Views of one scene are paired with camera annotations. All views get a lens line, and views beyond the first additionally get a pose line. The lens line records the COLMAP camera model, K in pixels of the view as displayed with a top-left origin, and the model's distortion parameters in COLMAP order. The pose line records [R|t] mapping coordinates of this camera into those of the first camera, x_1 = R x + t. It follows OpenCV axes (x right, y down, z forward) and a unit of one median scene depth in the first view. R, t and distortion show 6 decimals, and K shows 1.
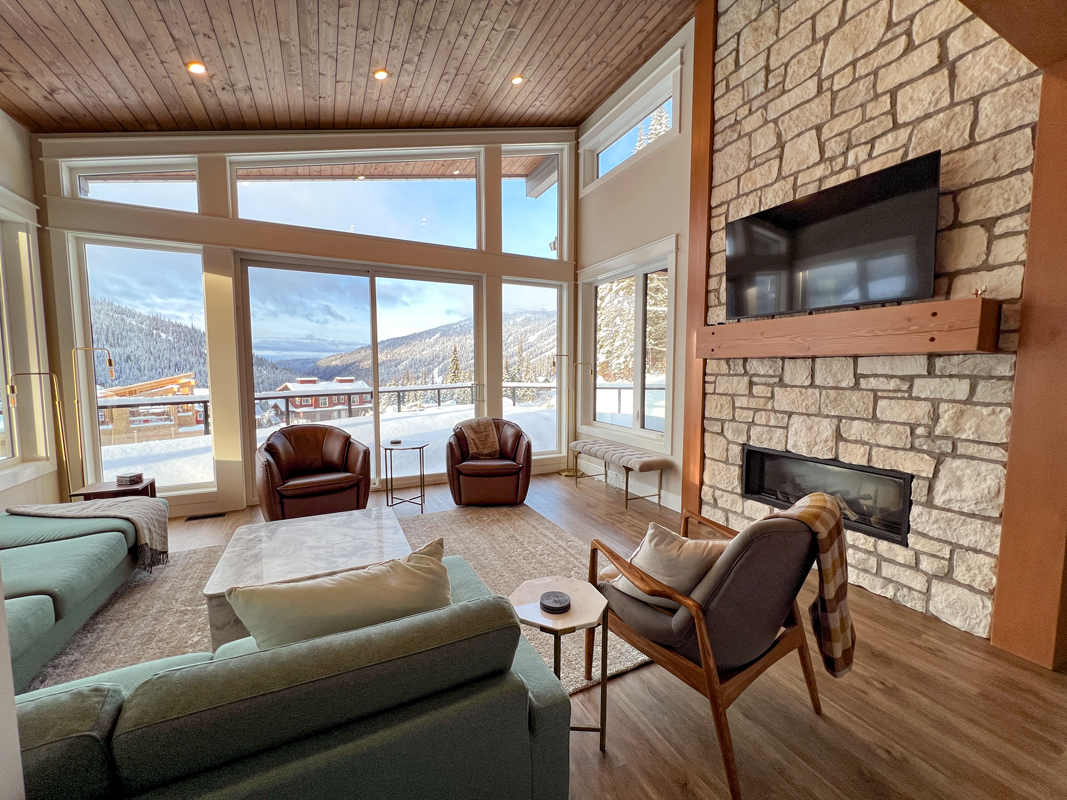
lens RADIAL K [[427.3, 0, 533.5], [0, 427.3, 400.0], [0, 0, 1]] dist [-0.000448, -0.005311]
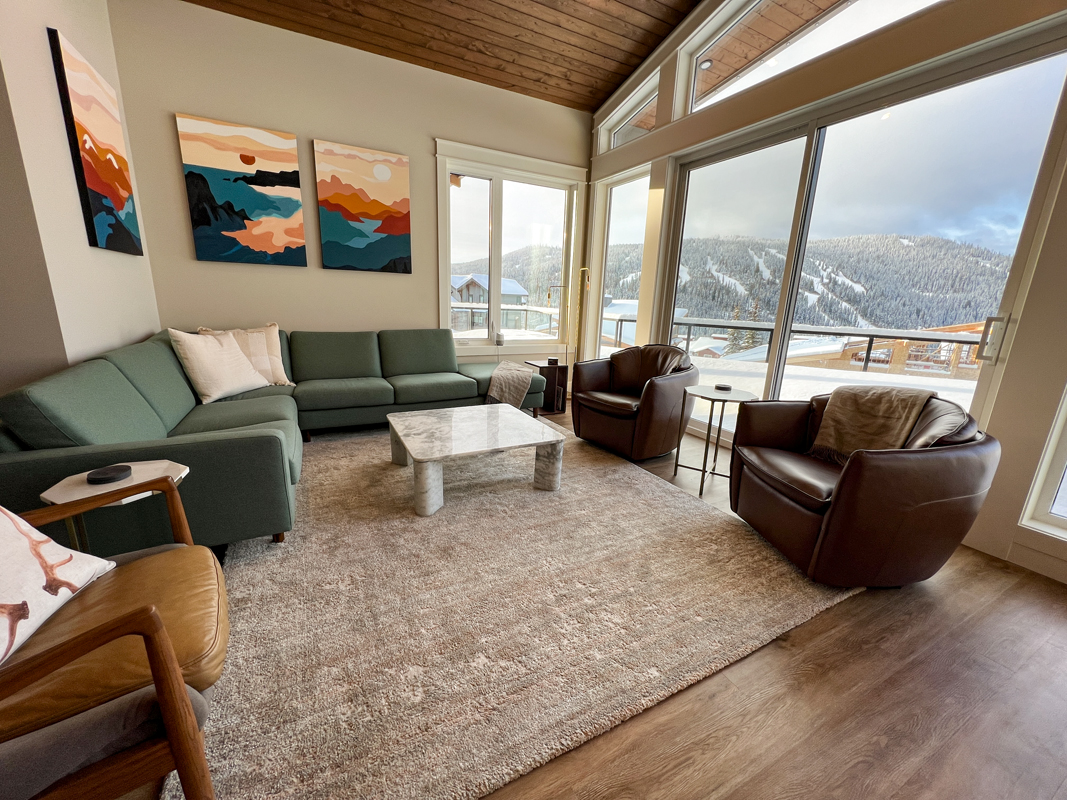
lens RADIAL K [[427.3, 0, 533.5], [0, 427.3, 400.0], [0, 0, 1]] dist [-0.000448, -0.005311]
pose [[0.023107, 0.232334, -0.972362, 0.341839], [-0.110735, 0.967231, 0.228476, -0.004958], [0.993581, 0.102395, 0.048077, 0.666961]]
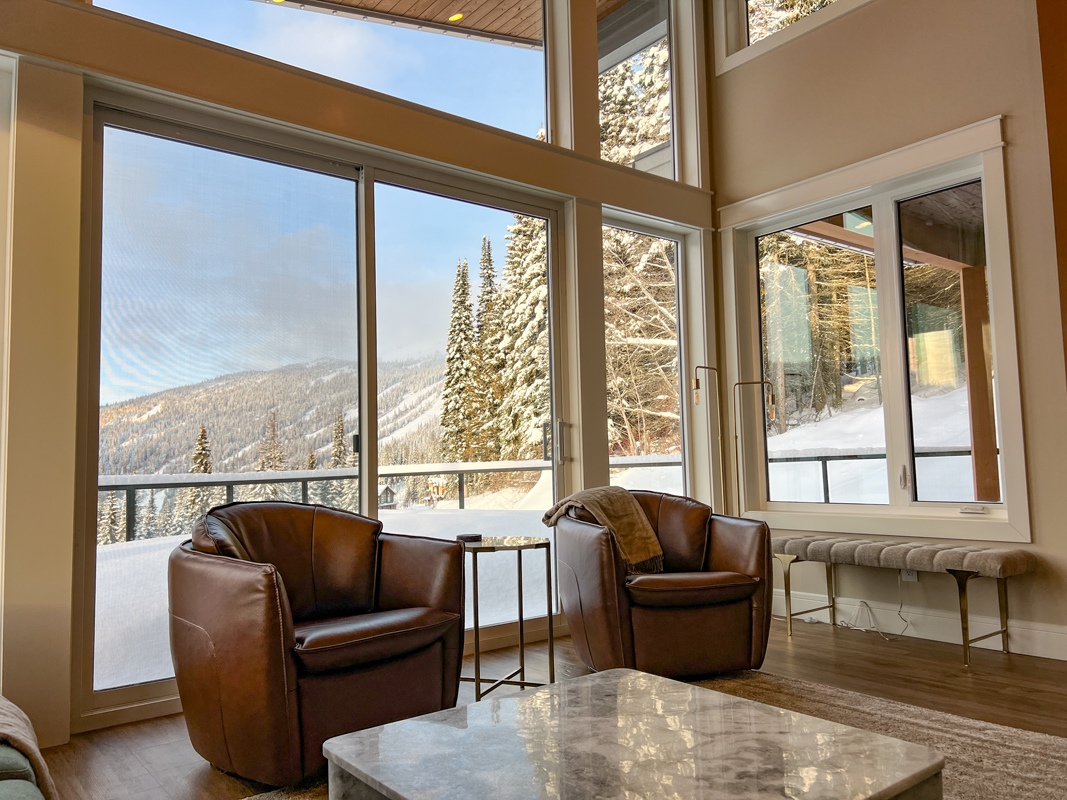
lens RADIAL K [[805.5, 0, 533.5], [0, 805.5, 400.0], [0, 0, 1]] dist [0.002222, -0.000323]
pose [[0.977258, -0.006209, 0.211963, -0.426533], [0.039257, 0.987591, -0.152061, 0.084762], [-0.208389, 0.156924, 0.965375, 0.199196]]
